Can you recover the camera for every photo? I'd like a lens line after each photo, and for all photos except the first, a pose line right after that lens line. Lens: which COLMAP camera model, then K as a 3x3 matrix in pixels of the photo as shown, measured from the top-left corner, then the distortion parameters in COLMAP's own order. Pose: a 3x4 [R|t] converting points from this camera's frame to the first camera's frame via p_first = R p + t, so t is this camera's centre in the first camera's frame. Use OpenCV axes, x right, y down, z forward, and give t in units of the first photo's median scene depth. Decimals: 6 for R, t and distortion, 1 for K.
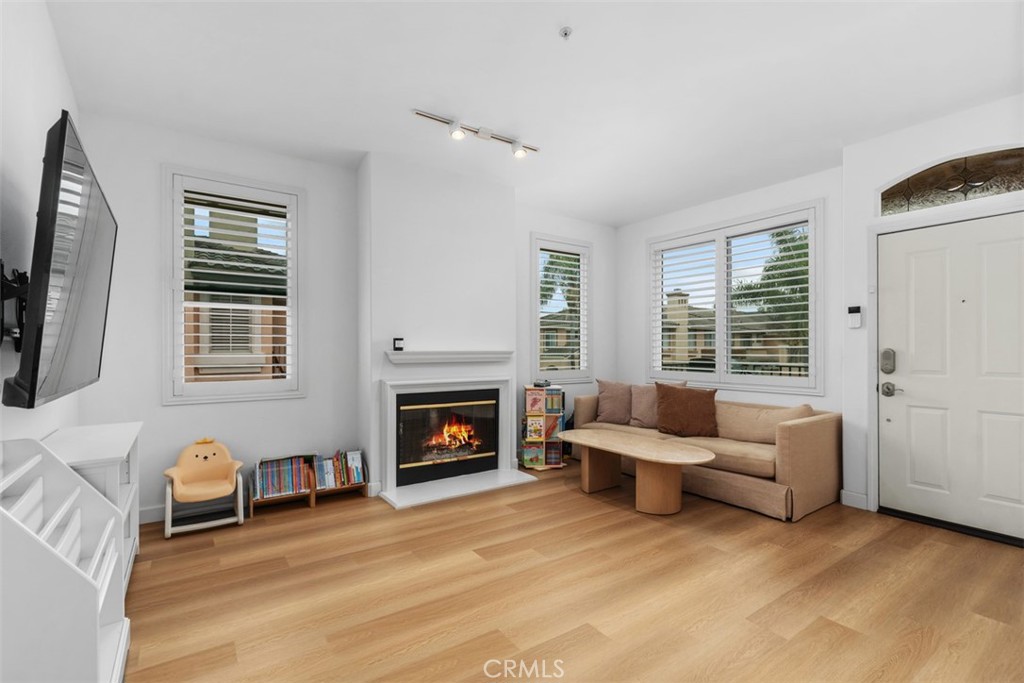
lens RADIAL K [[466.7, 0, 509.4], [0, 466.7, 348.3], [0, 0, 1]] dist [0.015046, -0.000189]
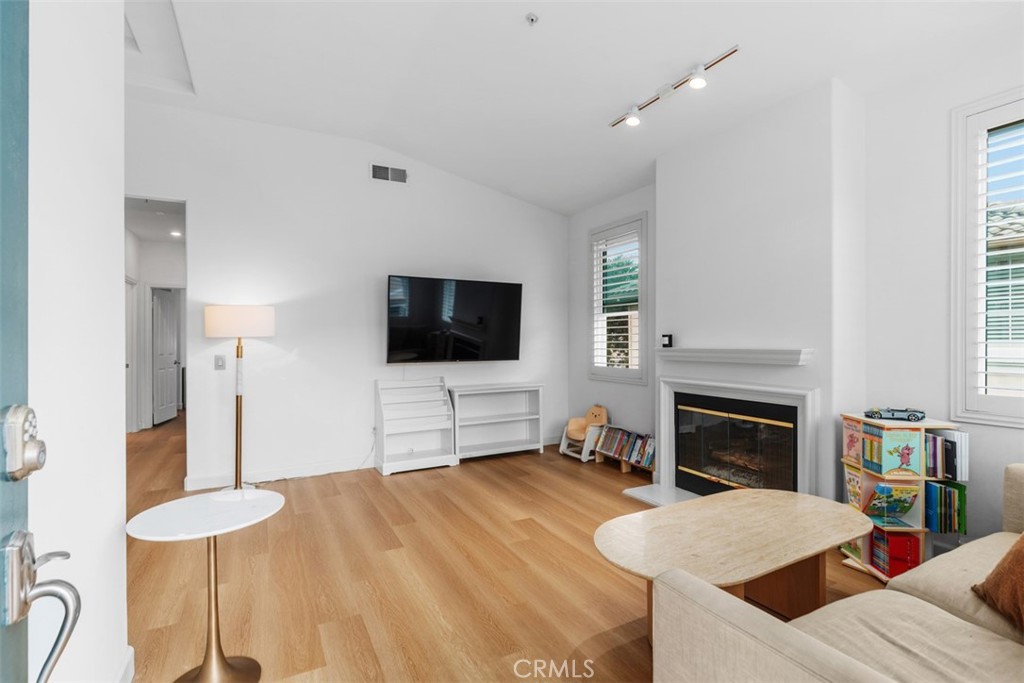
lens RADIAL K [[485.6, 0, 508.8], [0, 485.6, 343.3], [0, 0, 1]] dist [-0.001602, -0.000636]
pose [[-0.132687, 0.003474, -0.991152, 0.870391], [0.003793, 0.999988, 0.002997, -0.008090], [0.991151, -0.003362, -0.132698, 0.849407]]
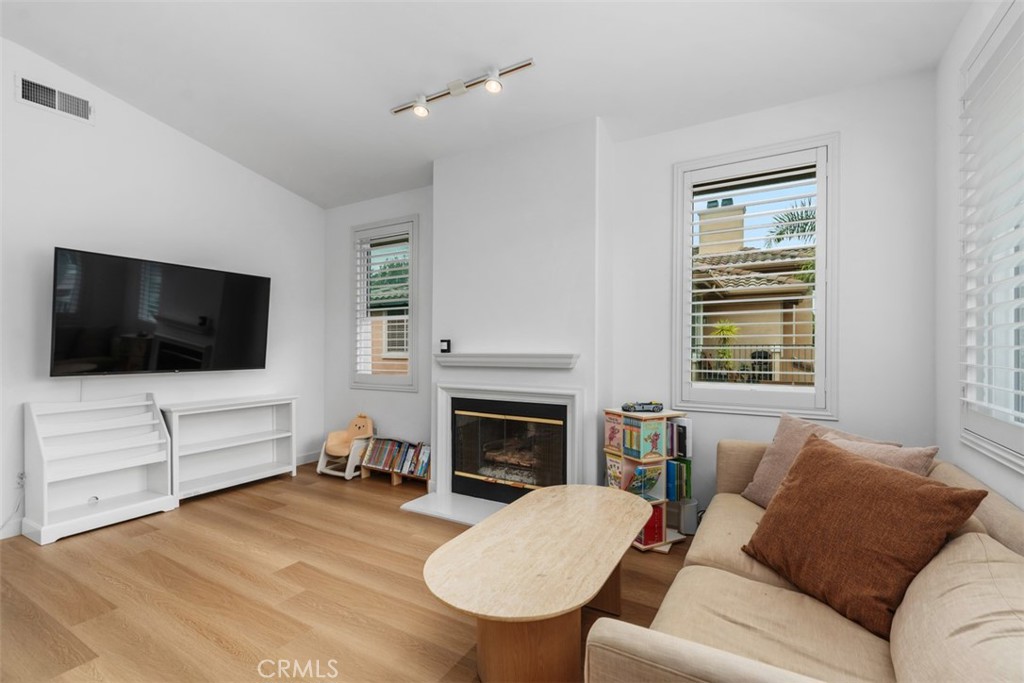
lens RADIAL K [[464.6, 0, 511.5], [0, 464.6, 348.2], [0, 0, 1]] dist [0.005875, -0.000581]
pose [[0.411883, -0.002256, -0.911234, 0.743290], [0.000097, 0.999997, -0.002431, -0.001695], [0.911237, 0.000913, 0.411882, 0.767475]]
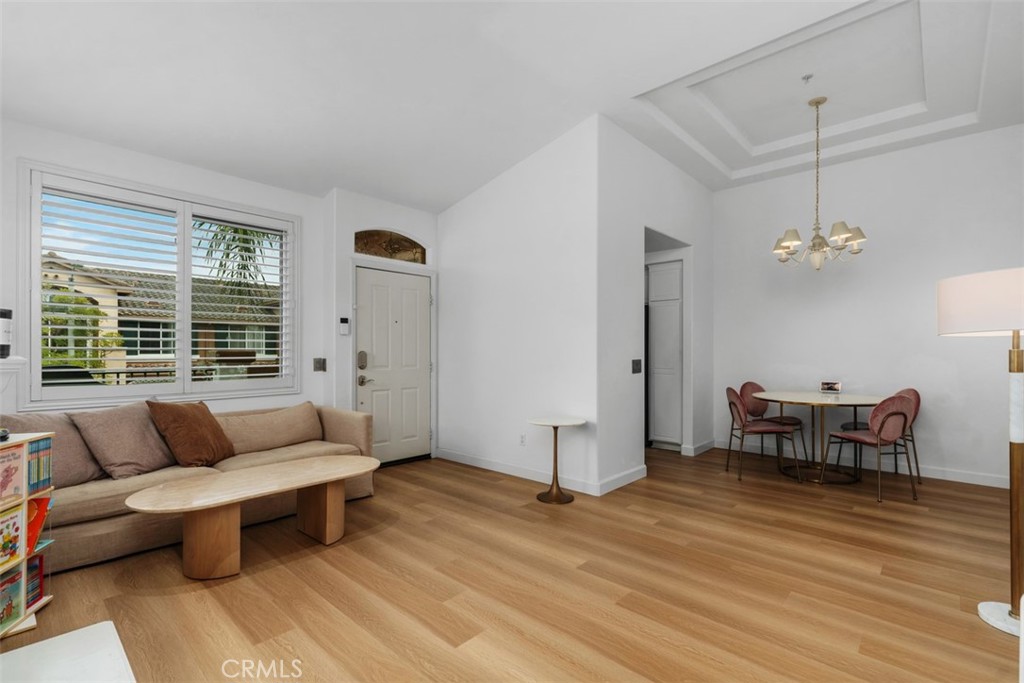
lens RADIAL K [[464.6, 0, 511.5], [0, 464.6, 348.2], [0, 0, 1]] dist [0.005875, -0.000581]
pose [[-0.213181, 0.006346, 0.976992, -0.581660], [-0.000365, 0.999978, -0.006575, 0.001189], [-0.977013, -0.001758, -0.213174, 0.816358]]
